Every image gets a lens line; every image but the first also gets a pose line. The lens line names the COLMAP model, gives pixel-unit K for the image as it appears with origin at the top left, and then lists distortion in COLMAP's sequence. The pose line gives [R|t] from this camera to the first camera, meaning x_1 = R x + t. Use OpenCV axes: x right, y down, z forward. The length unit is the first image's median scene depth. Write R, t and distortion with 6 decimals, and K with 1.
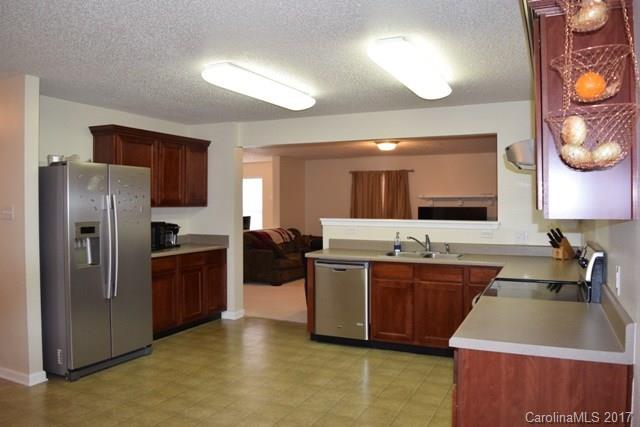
lens RADIAL K [[506.2, 0, 320.0], [0, 506.2, 213.5], [0, 0, 1]] dist [-0.086675, 0.006968]
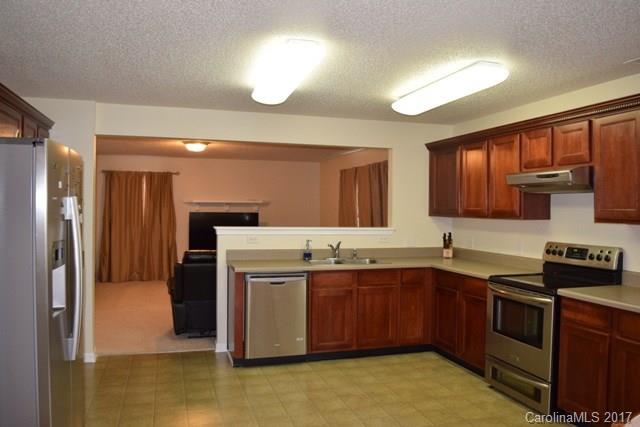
lens RADIAL K [[506.2, 0, 320.0], [0, 506.2, 213.5], [0, 0, 1]] dist [-0.086675, 0.006968]
pose [[0.740242, 0.002154, 0.672337, -0.512565], [0.002545, 0.999979, -0.006005, -0.008824], [-0.672335, 0.006156, 0.740221, 0.268708]]
